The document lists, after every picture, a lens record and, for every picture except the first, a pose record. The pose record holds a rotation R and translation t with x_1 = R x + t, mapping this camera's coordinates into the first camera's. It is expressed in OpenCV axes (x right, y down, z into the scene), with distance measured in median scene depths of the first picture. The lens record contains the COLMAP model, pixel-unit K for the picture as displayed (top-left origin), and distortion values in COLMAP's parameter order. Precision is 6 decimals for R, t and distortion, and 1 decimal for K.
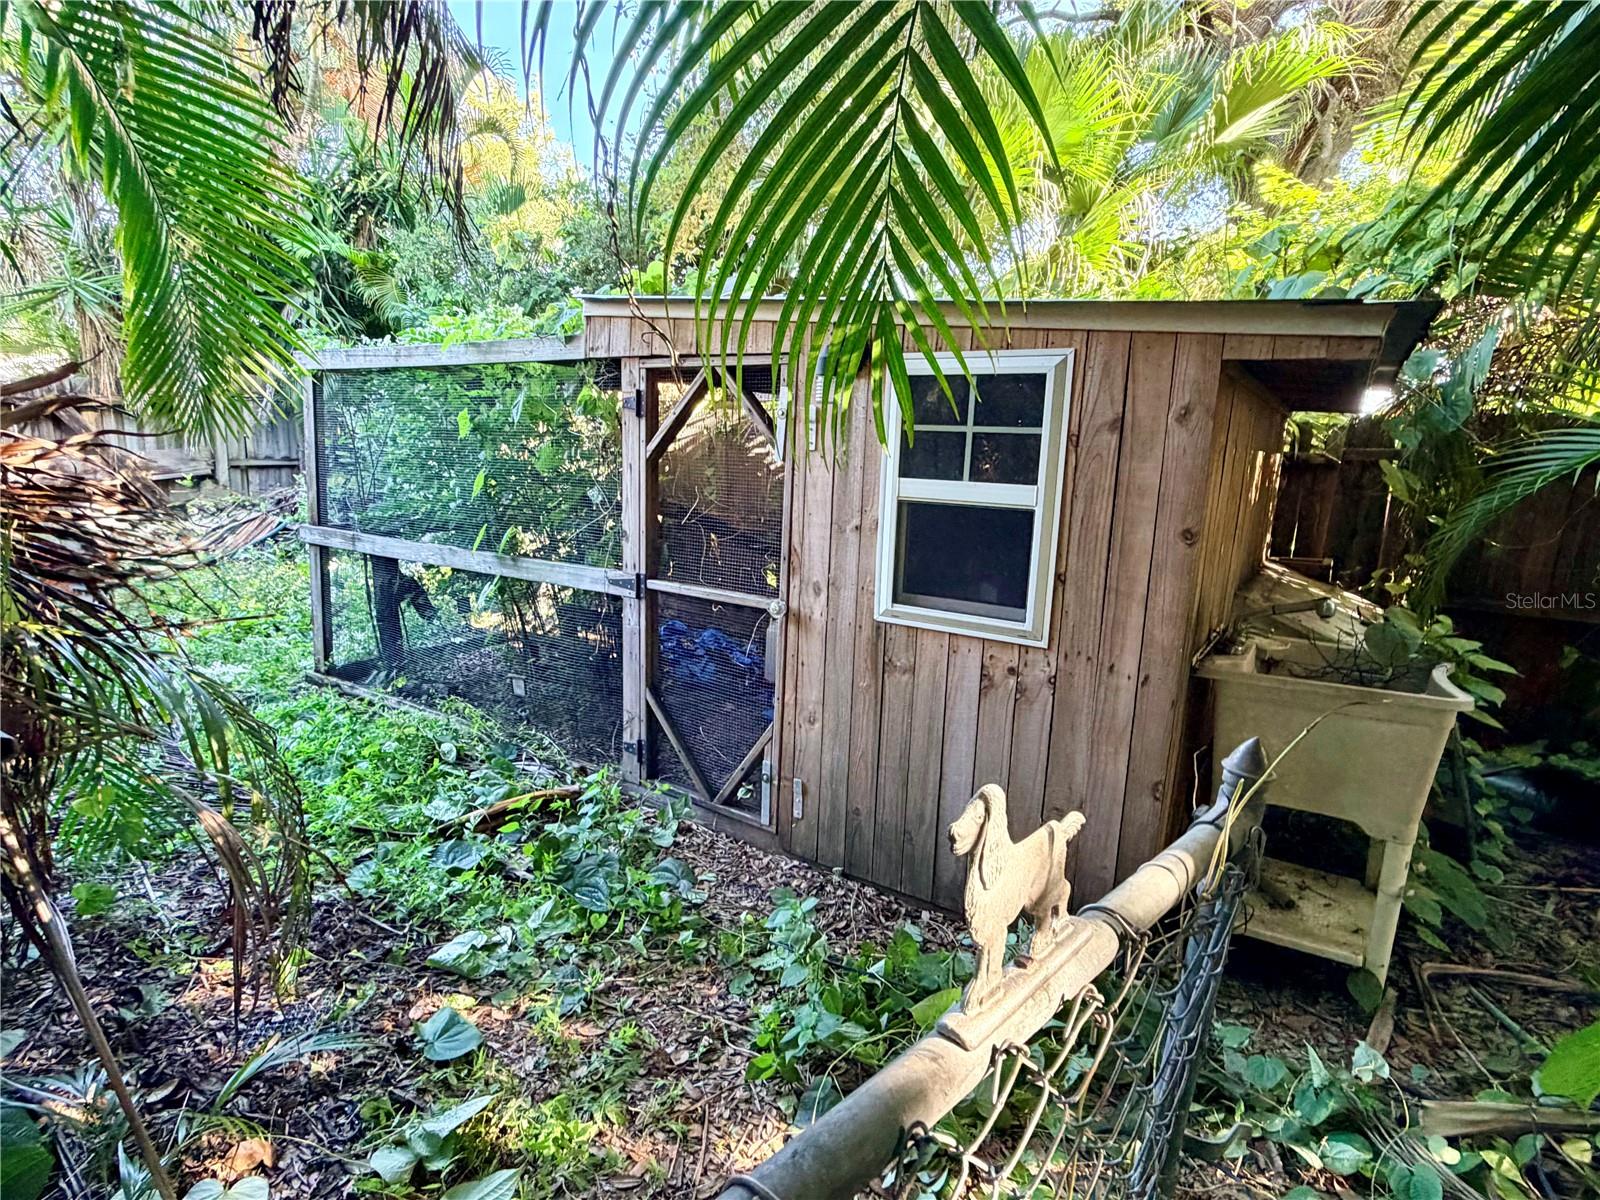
lens RADIAL K [[830.9, 0, 797.6], [0, 830.9, 602.4], [0, 0, 1]] dist [0.002075, 0.000439]
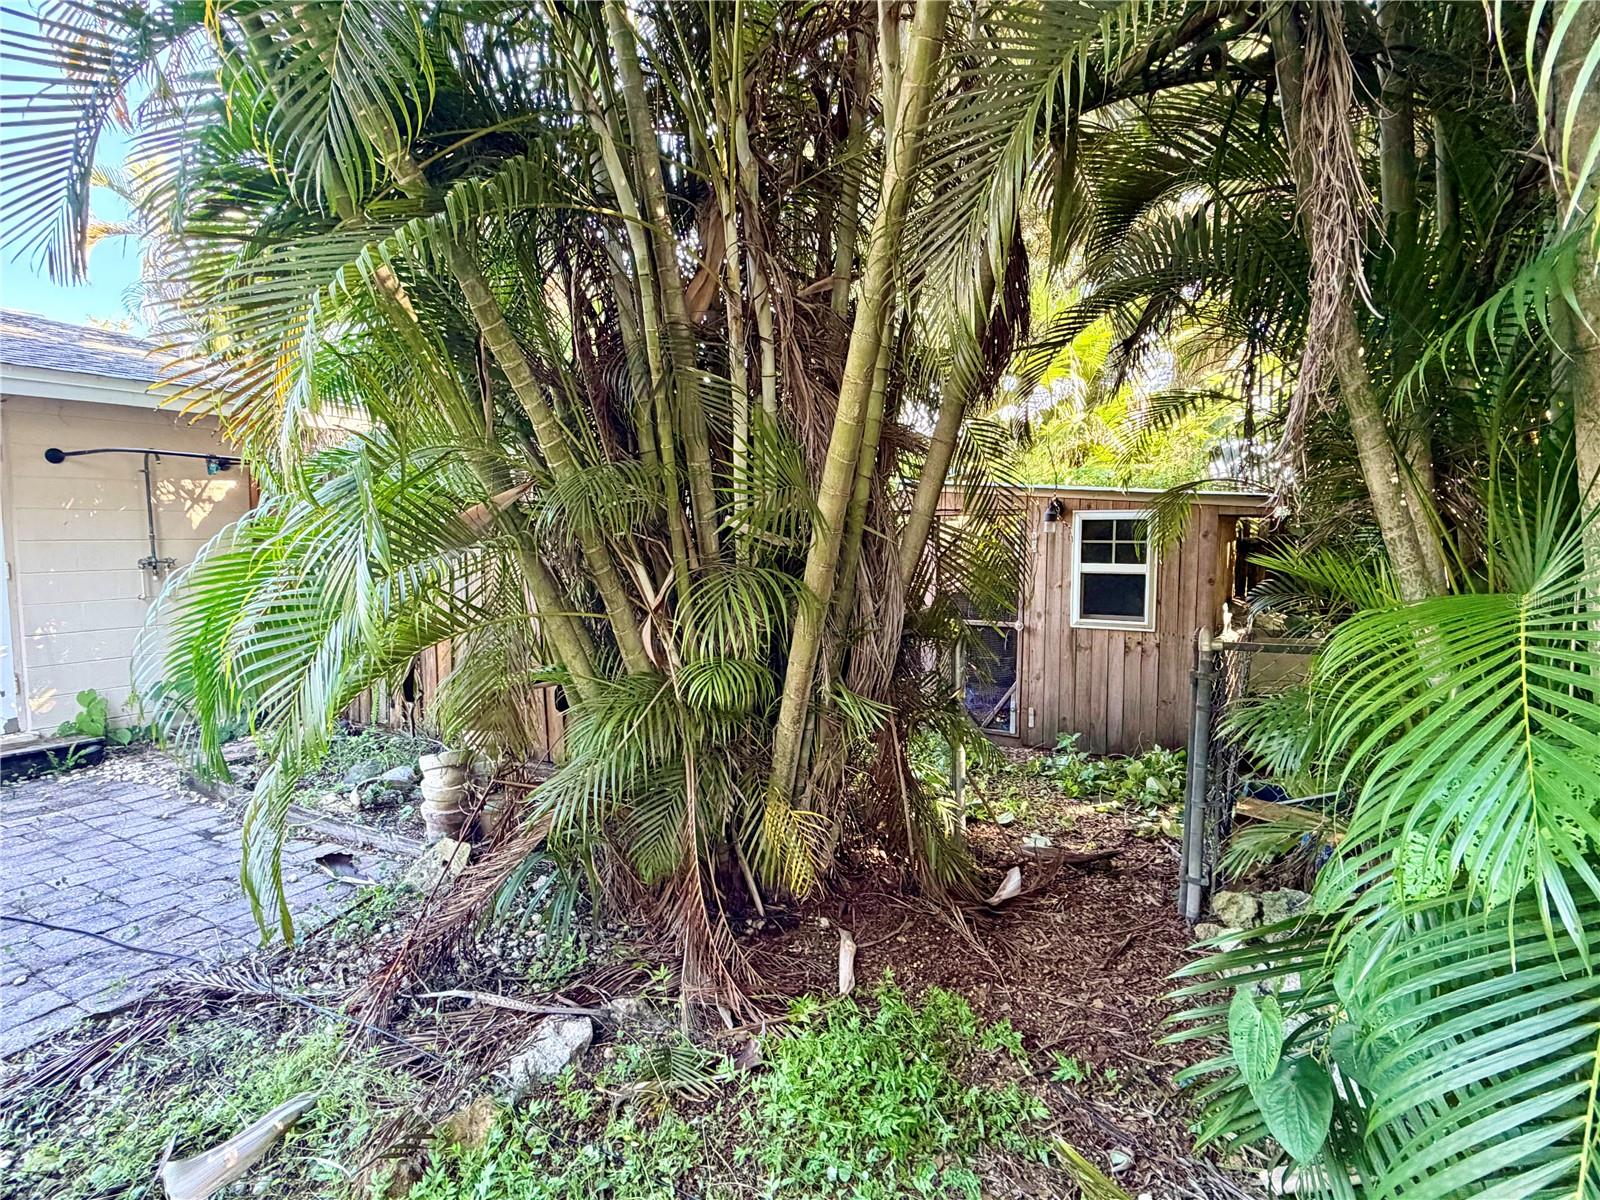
lens RADIAL K [[830.9, 0, 802.4], [0, 830.9, 601.9], [0, 0, 1]] dist [0.002075, 0.000439]
pose [[0.997476, -0.044316, 0.055474, -0.751461], [0.049592, 0.993984, -0.097657, 0.137605], [-0.050812, 0.100162, 0.993673, -1.190009]]
